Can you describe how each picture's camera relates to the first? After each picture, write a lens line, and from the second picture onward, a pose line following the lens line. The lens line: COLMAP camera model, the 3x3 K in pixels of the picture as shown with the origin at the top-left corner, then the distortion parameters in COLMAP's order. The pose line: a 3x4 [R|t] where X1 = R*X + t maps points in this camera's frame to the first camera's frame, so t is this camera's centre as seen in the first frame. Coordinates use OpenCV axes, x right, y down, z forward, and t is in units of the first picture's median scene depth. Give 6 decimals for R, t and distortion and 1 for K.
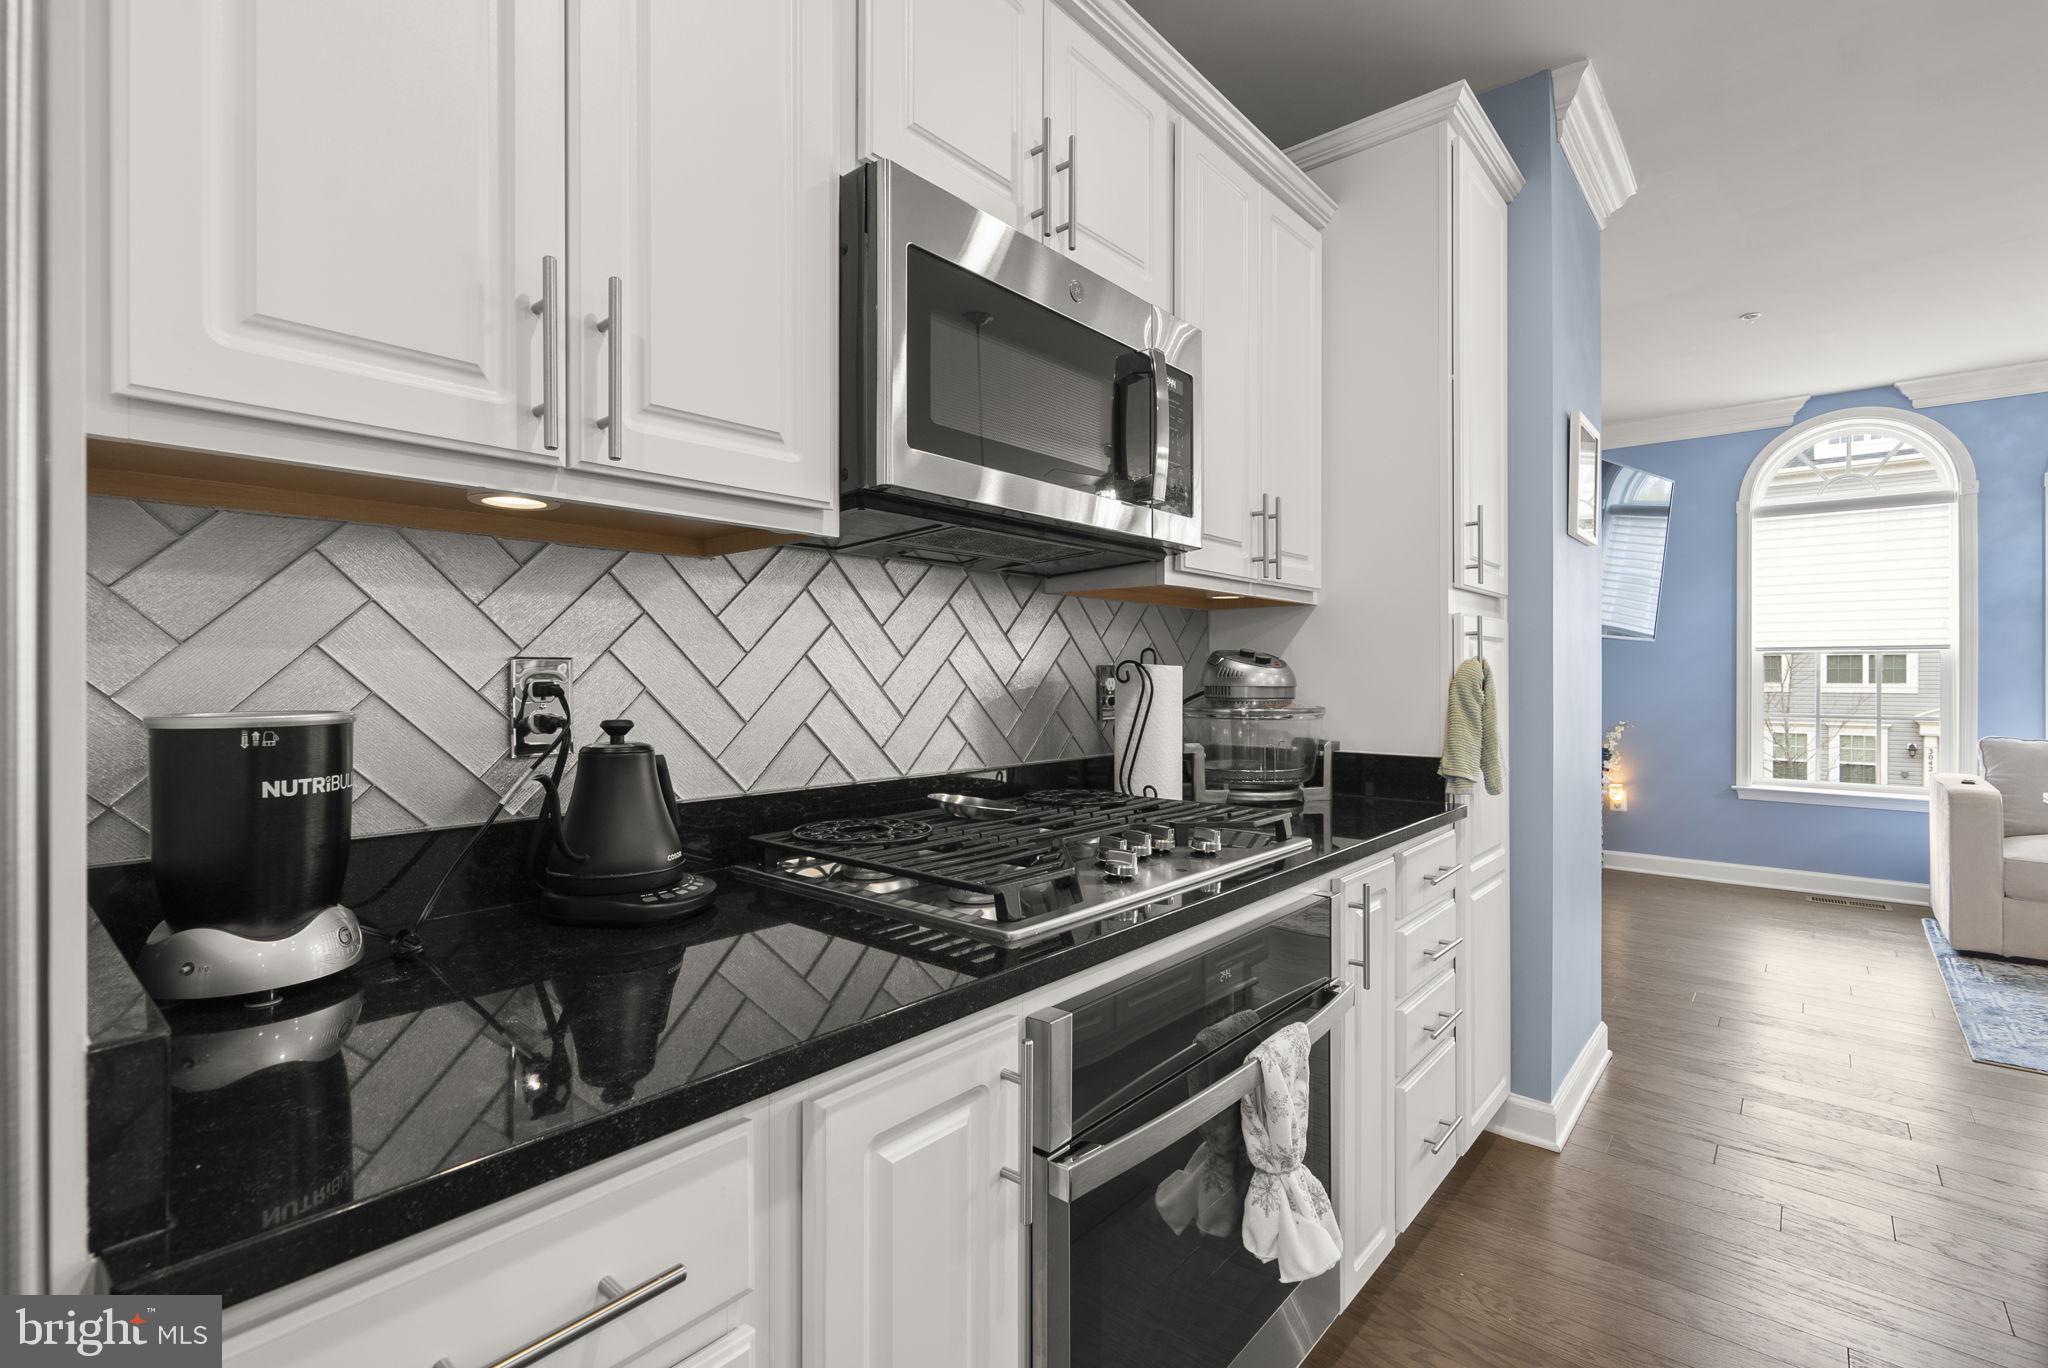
lens RADIAL K [[929.8, 0, 1020.2], [0, 929.8, 669.7], [0, 0, 1]] dist [-0.003133, 0.000185]
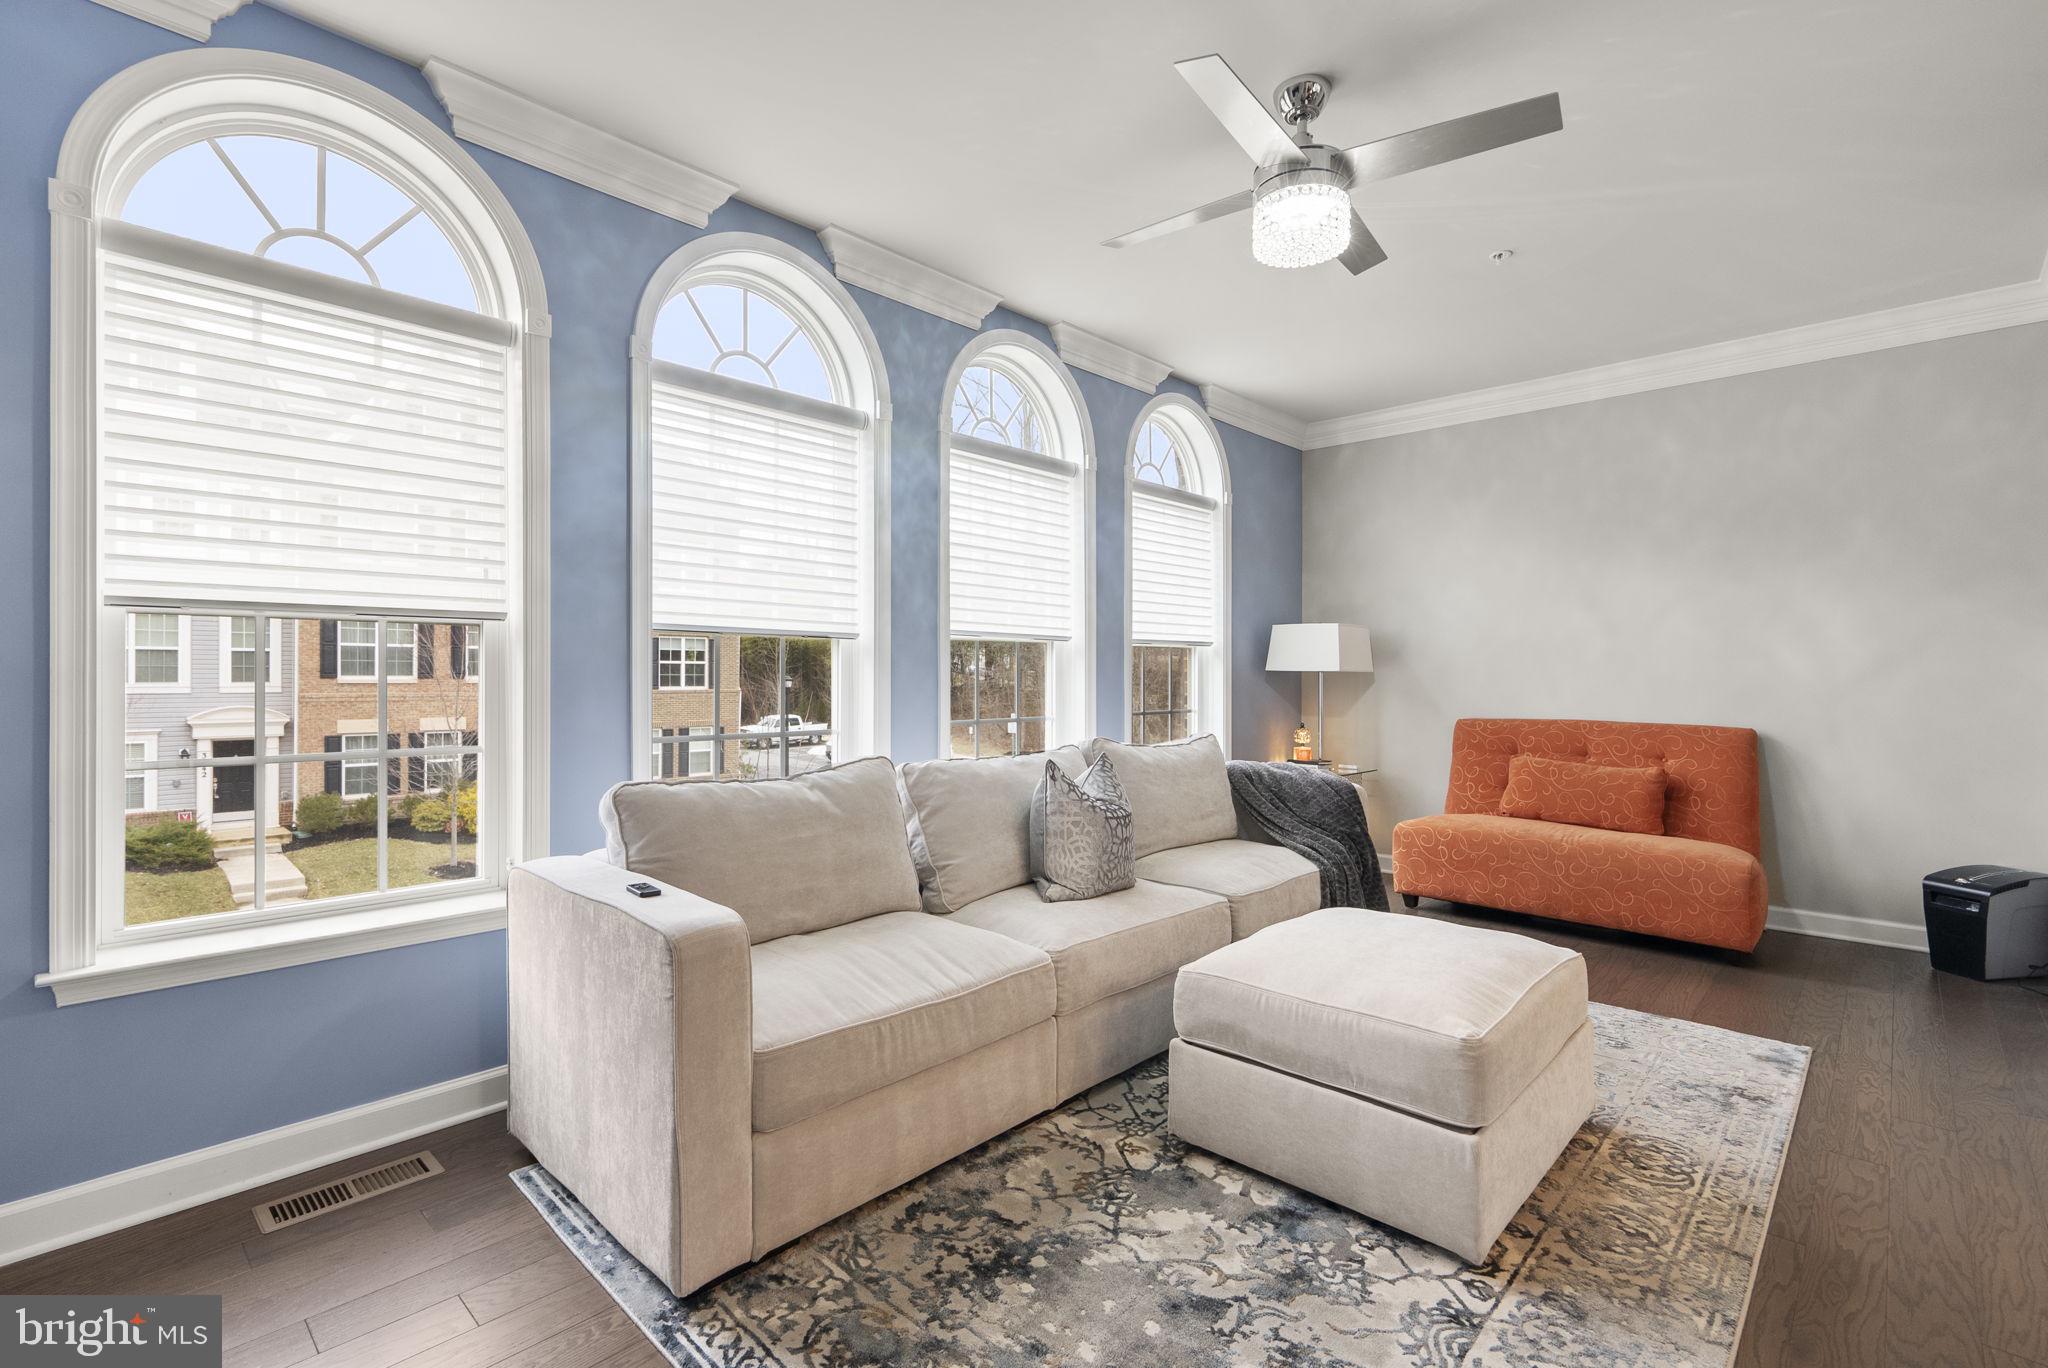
lens RADIAL K [[933.8, 0, 1017.1], [0, 933.8, 687.2], [0, 0, 1]] dist [-0.000949, 0.000463]
pose [[0.055625, -0.016089, 0.998322, 1.223111], [-0.003893, 0.999859, 0.016330, 0.016479], [-0.998444, -0.004795, 0.055555, 1.720600]]
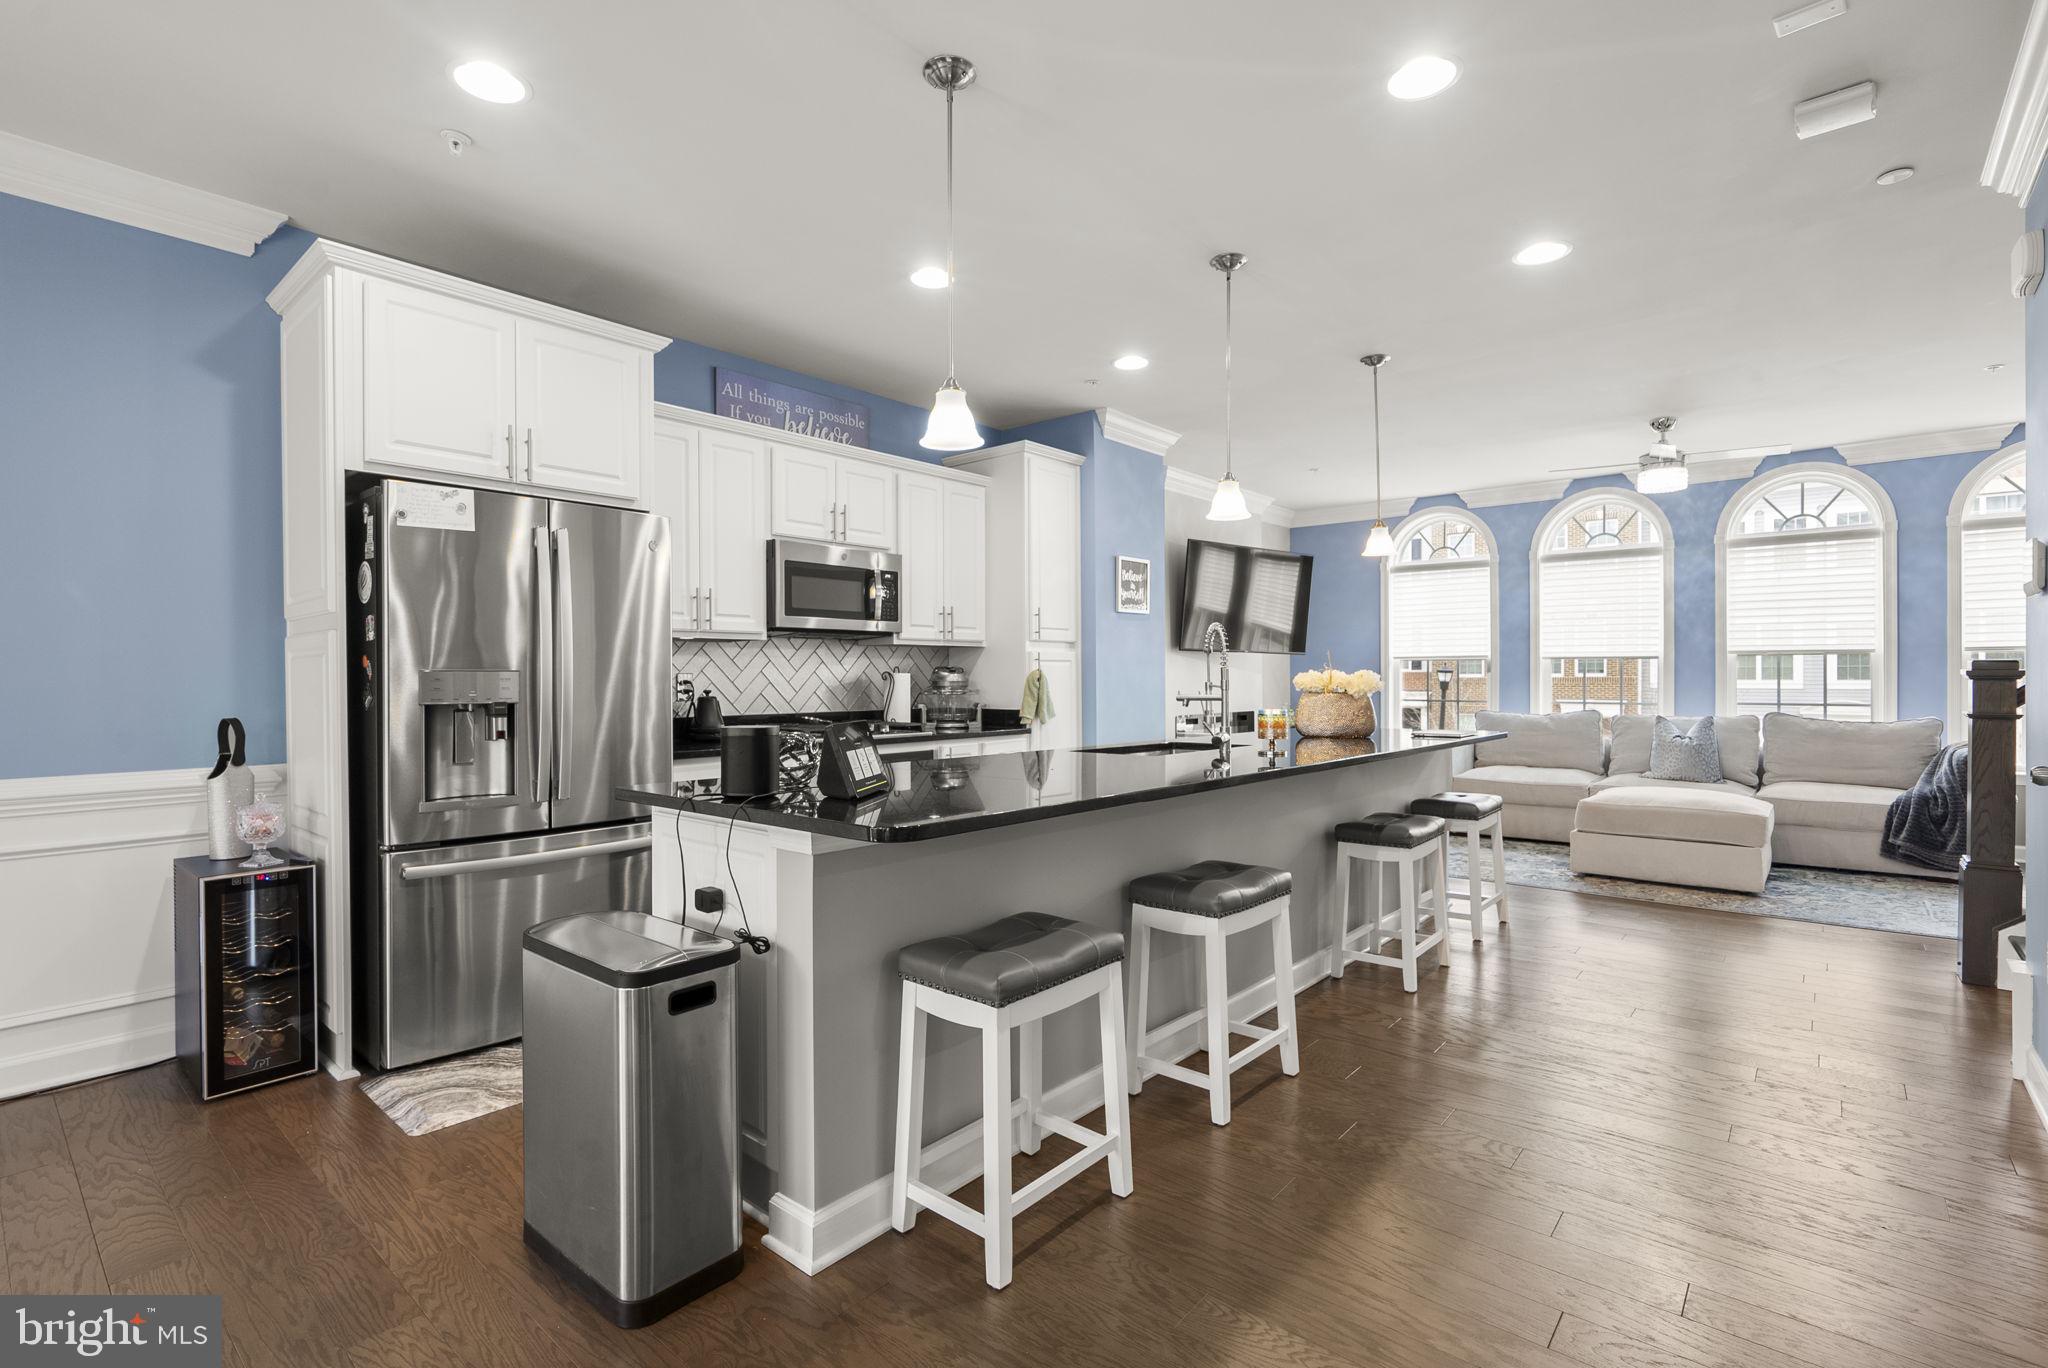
lens RADIAL K [[944.1, 0, 1024.0], [0, 944.1, 684.0], [0, 0, 1]] dist [-0.001010, 0.005449]
pose [[0.999983, -0.005468, 0.002197, 0.493307], [0.005440, 0.999903, 0.012797, -0.006925], [-0.002266, -0.012784, 0.999916, -1.660346]]
